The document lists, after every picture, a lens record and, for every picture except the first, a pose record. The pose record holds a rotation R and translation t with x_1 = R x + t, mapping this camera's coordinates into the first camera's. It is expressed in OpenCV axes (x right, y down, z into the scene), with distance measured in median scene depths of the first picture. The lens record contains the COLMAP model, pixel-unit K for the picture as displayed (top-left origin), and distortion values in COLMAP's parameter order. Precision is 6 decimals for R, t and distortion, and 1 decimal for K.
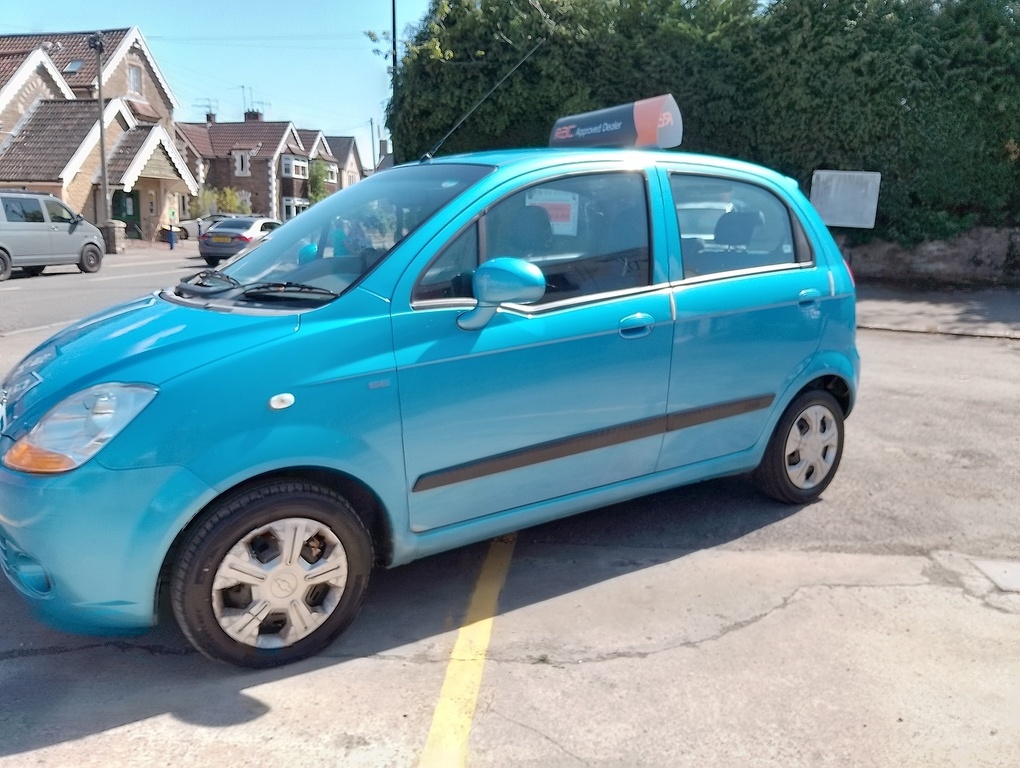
lens RADIAL K [[790.6, 0, 510.0], [0, 790.6, 384.0], [0, 0, 1]] dist [0.025631, -0.084976]
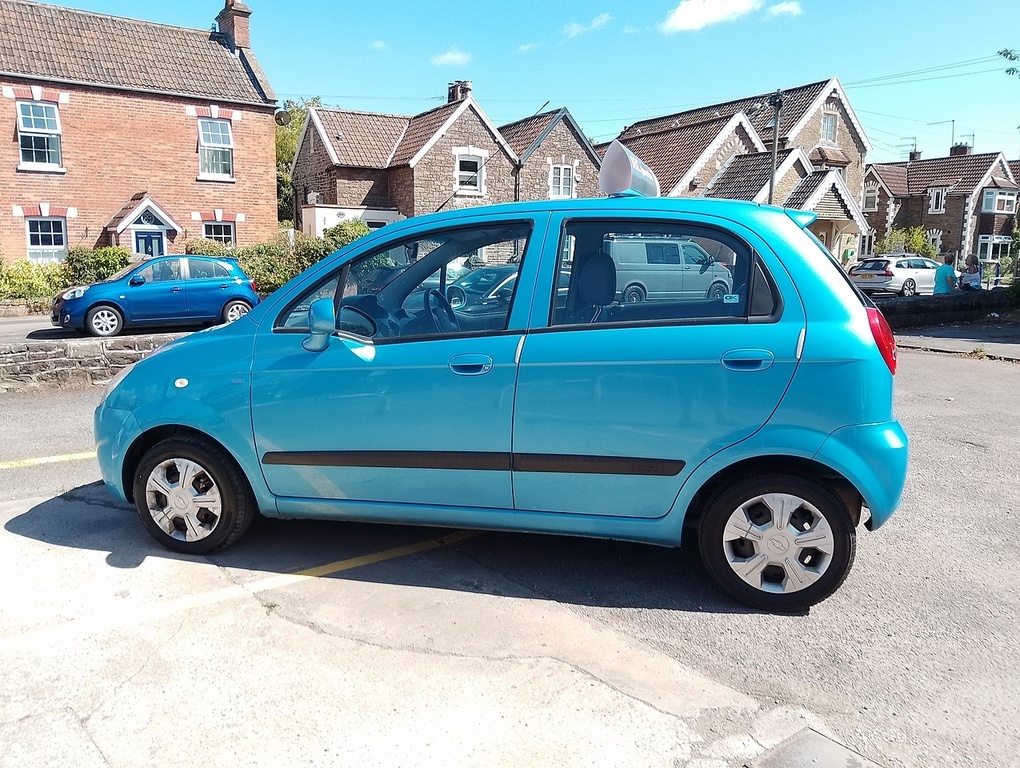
lens RADIAL K [[780.5, 0, 517.0], [0, 780.5, 384.1], [0, 0, 1]] dist [0.034195, -0.081963]
pose [[0.675043, 0.107557, -0.729896, 0.152180], [-0.141522, 0.989822, 0.014973, -0.010998], [0.724078, 0.093189, 0.683394, 0.048150]]
